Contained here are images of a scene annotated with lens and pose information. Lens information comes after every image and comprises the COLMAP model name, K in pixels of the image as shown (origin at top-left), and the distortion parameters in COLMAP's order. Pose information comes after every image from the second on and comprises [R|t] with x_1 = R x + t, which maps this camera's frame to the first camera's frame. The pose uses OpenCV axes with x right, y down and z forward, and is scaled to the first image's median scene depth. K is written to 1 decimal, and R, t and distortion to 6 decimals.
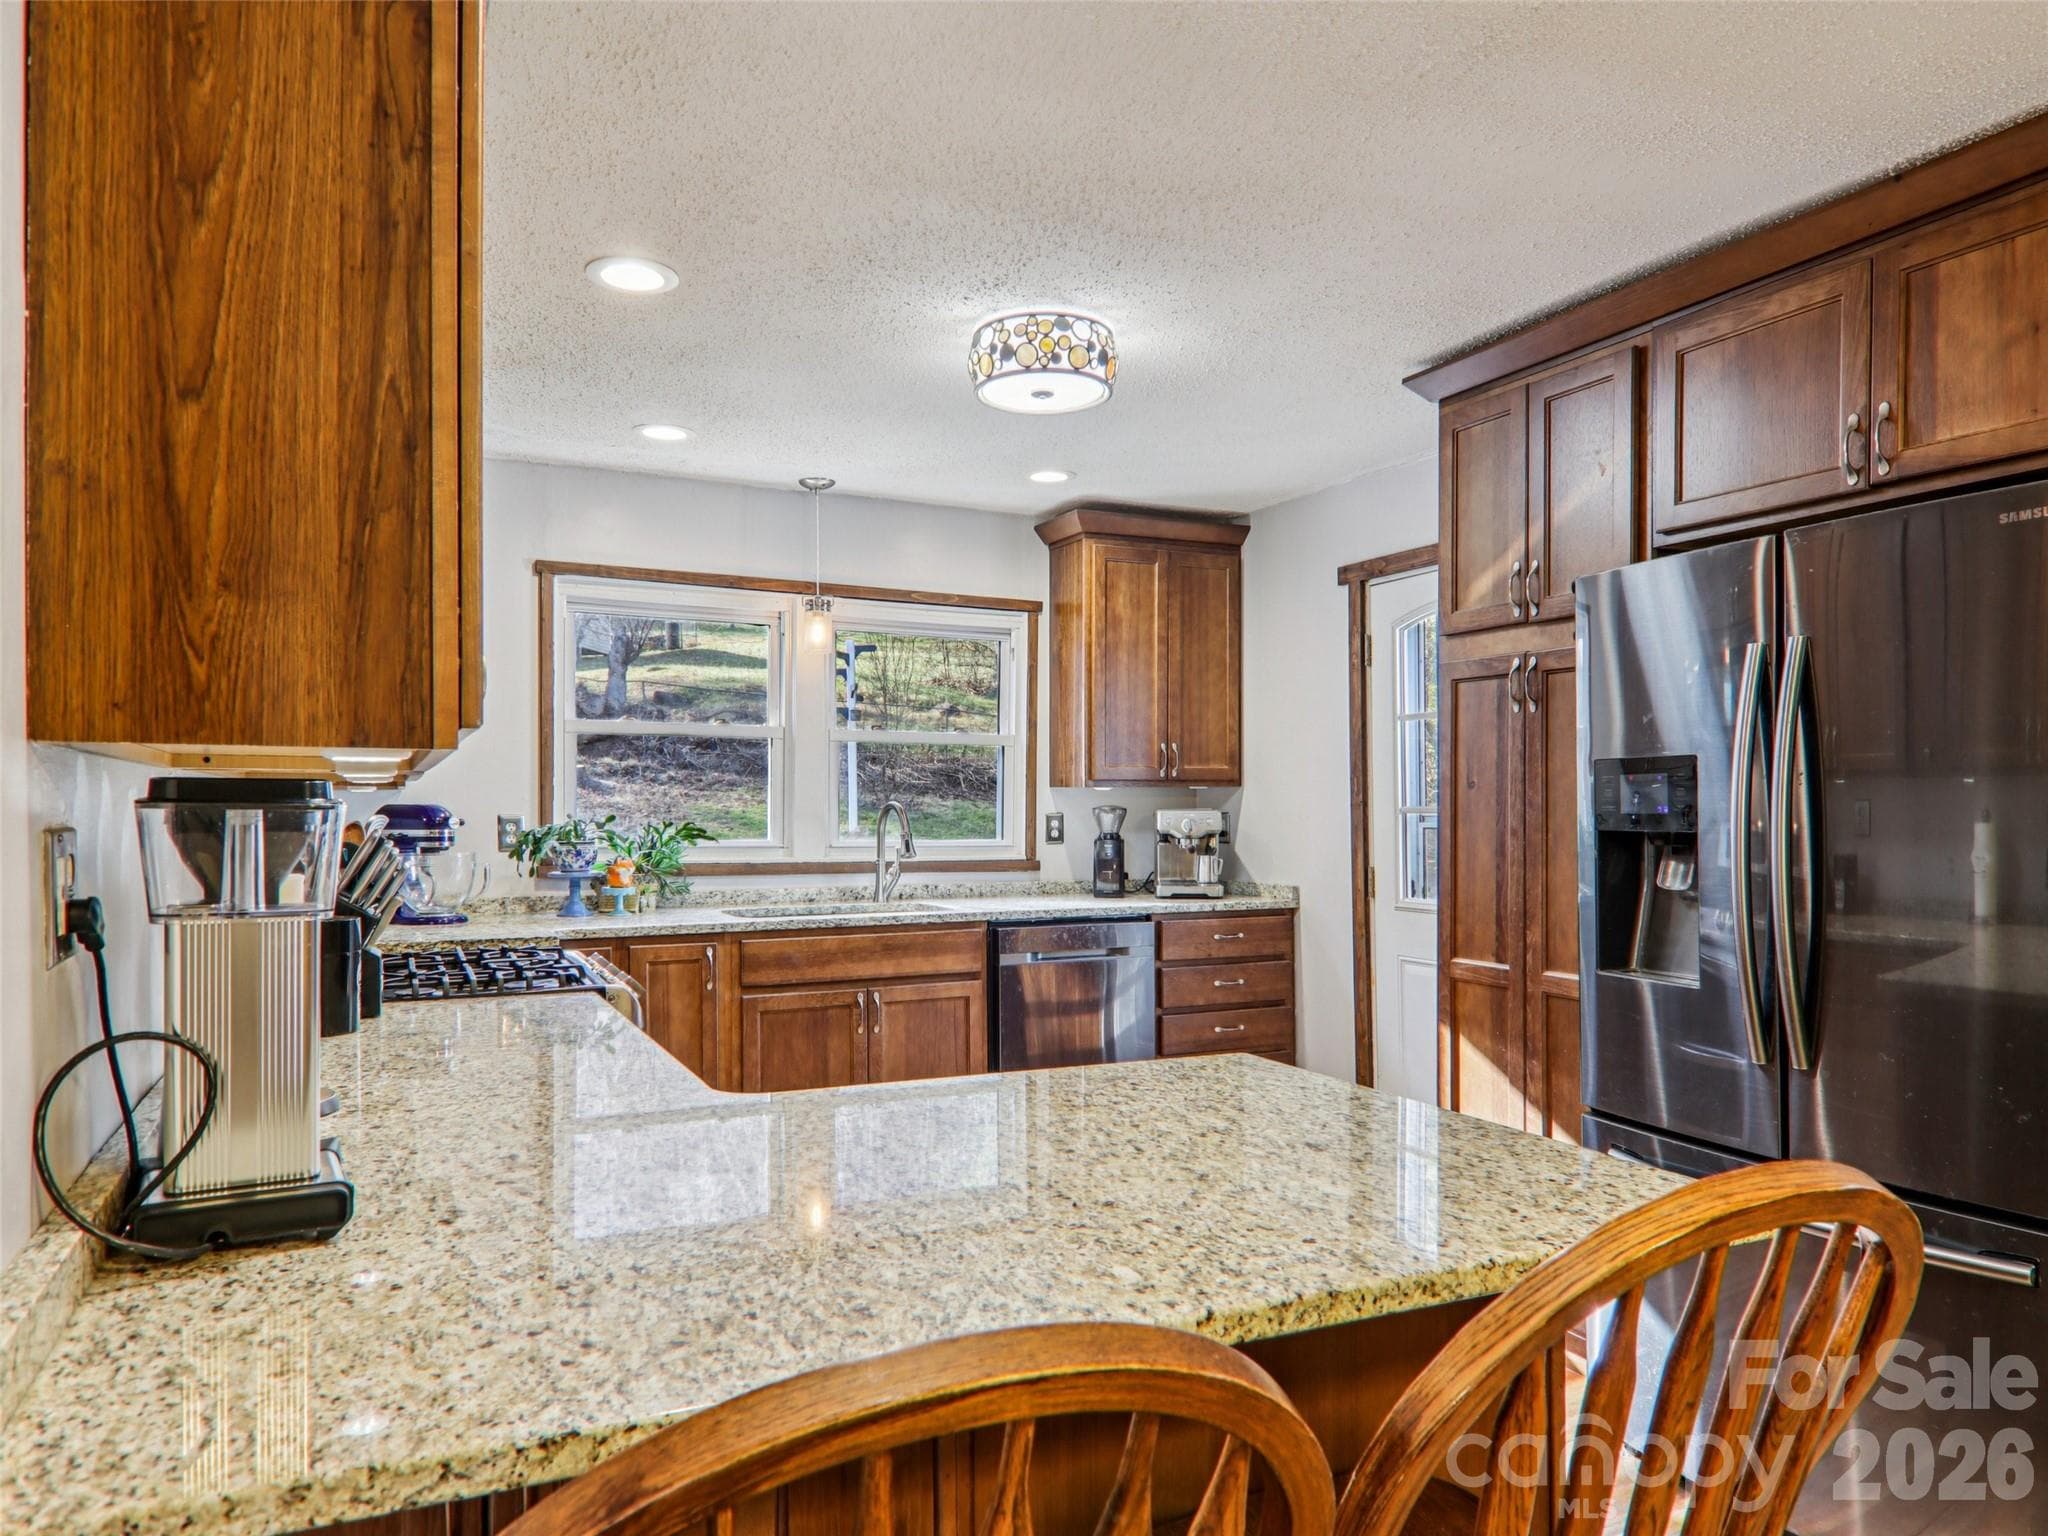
lens RADIAL K [[1316.5, 0, 1030.5], [0, 1316.5, 808.0], [0, 0, 1]] dist [0.022669, -0.020267]
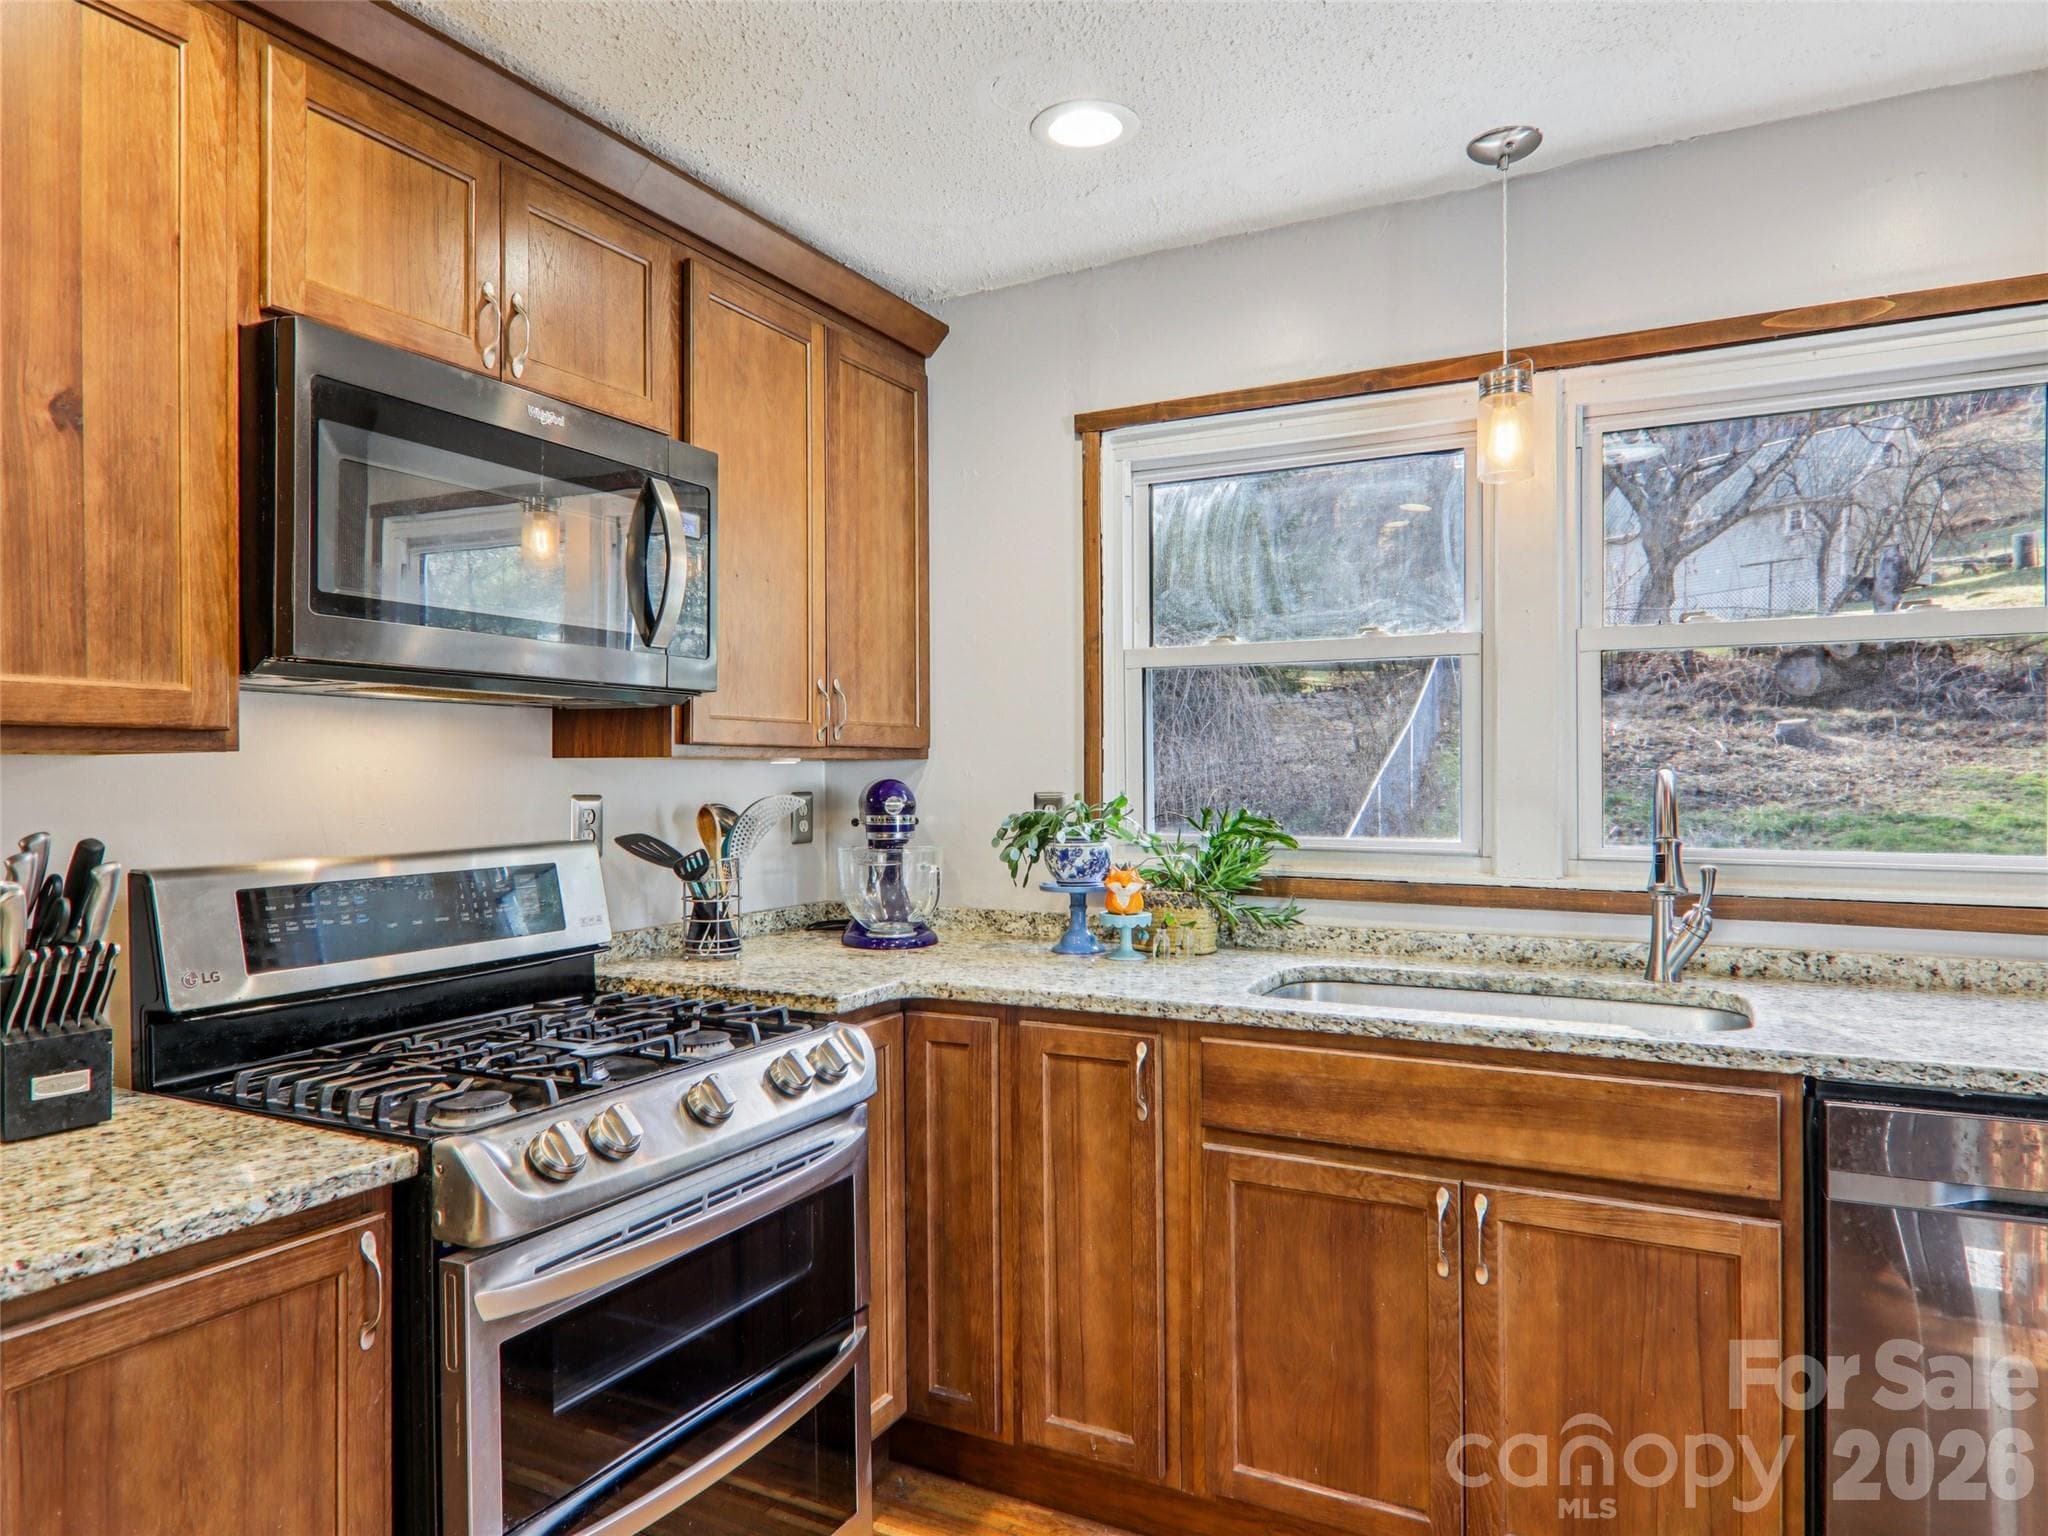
lens RADIAL K [[1297.2, 0, 1019.8], [0, 1297.2, 777.5], [0, 0, 1]] dist [0.019078, -0.024072]
pose [[0.580485, -0.000255, -0.814271, 0.163994], [0.004759, 0.999984, 0.003079, -0.005519], [0.814257, -0.005662, 0.580477, 0.653235]]
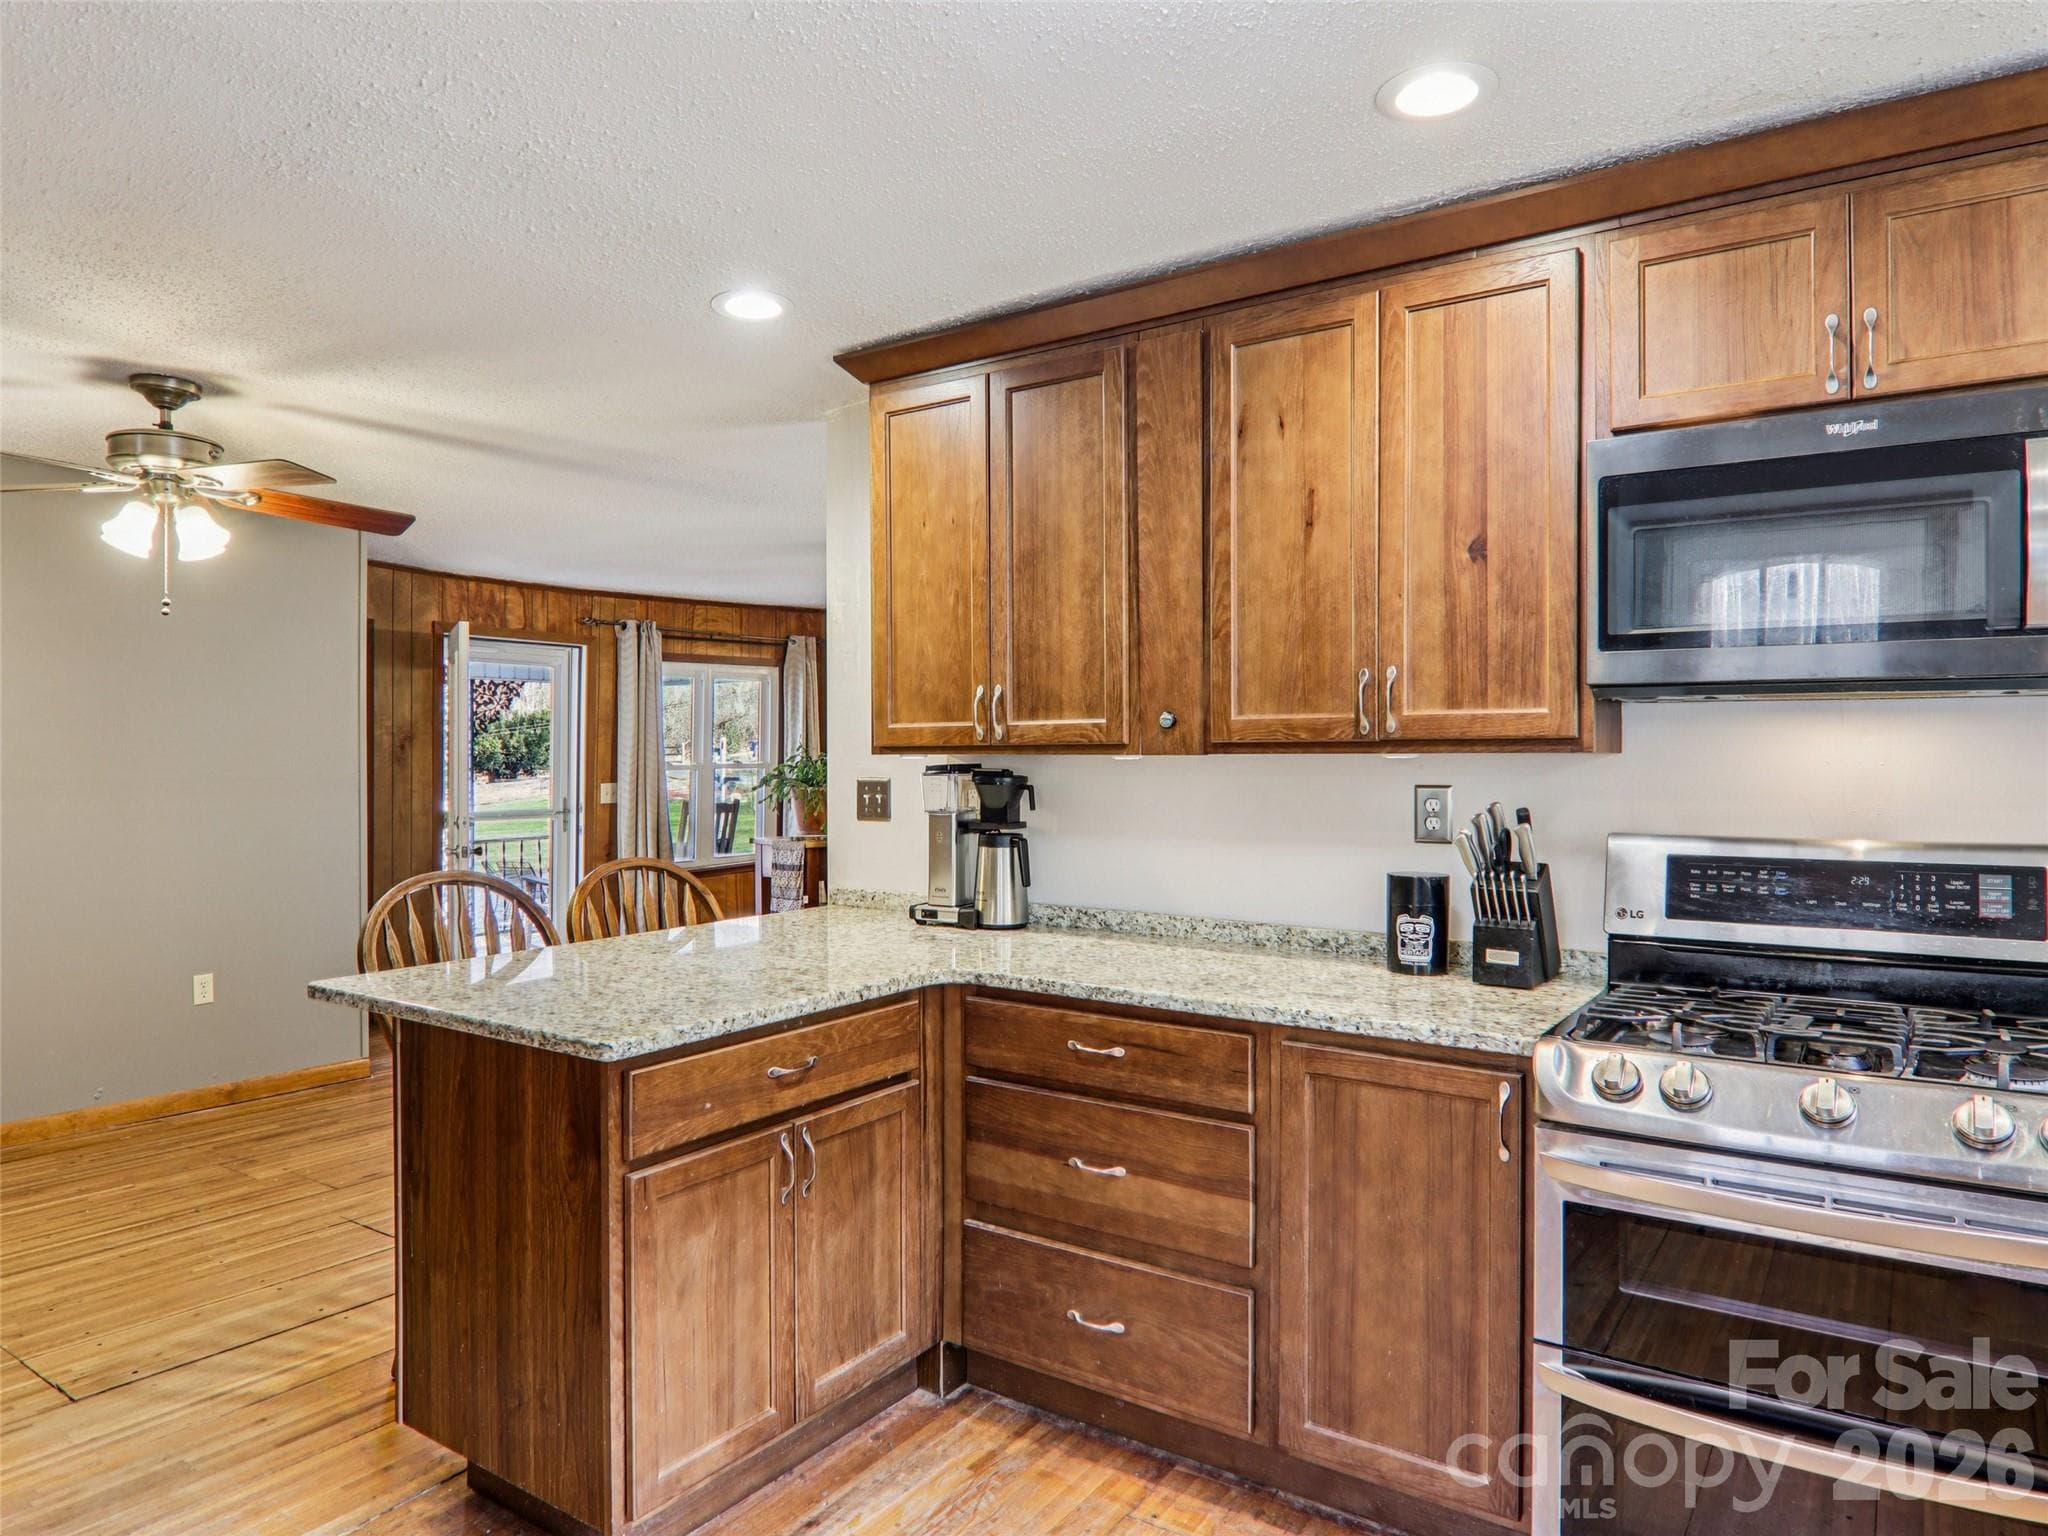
lens RADIAL K [[1297.2, 0, 1019.8], [0, 1297.2, 777.5], [0, 0, 1]] dist [0.019078, -0.024072]
pose [[-0.872781, 0.007849, -0.488049, 0.195388], [-0.000331, 0.999861, 0.016673, -0.012073], [0.488112, 0.014714, -0.872657, 1.078725]]
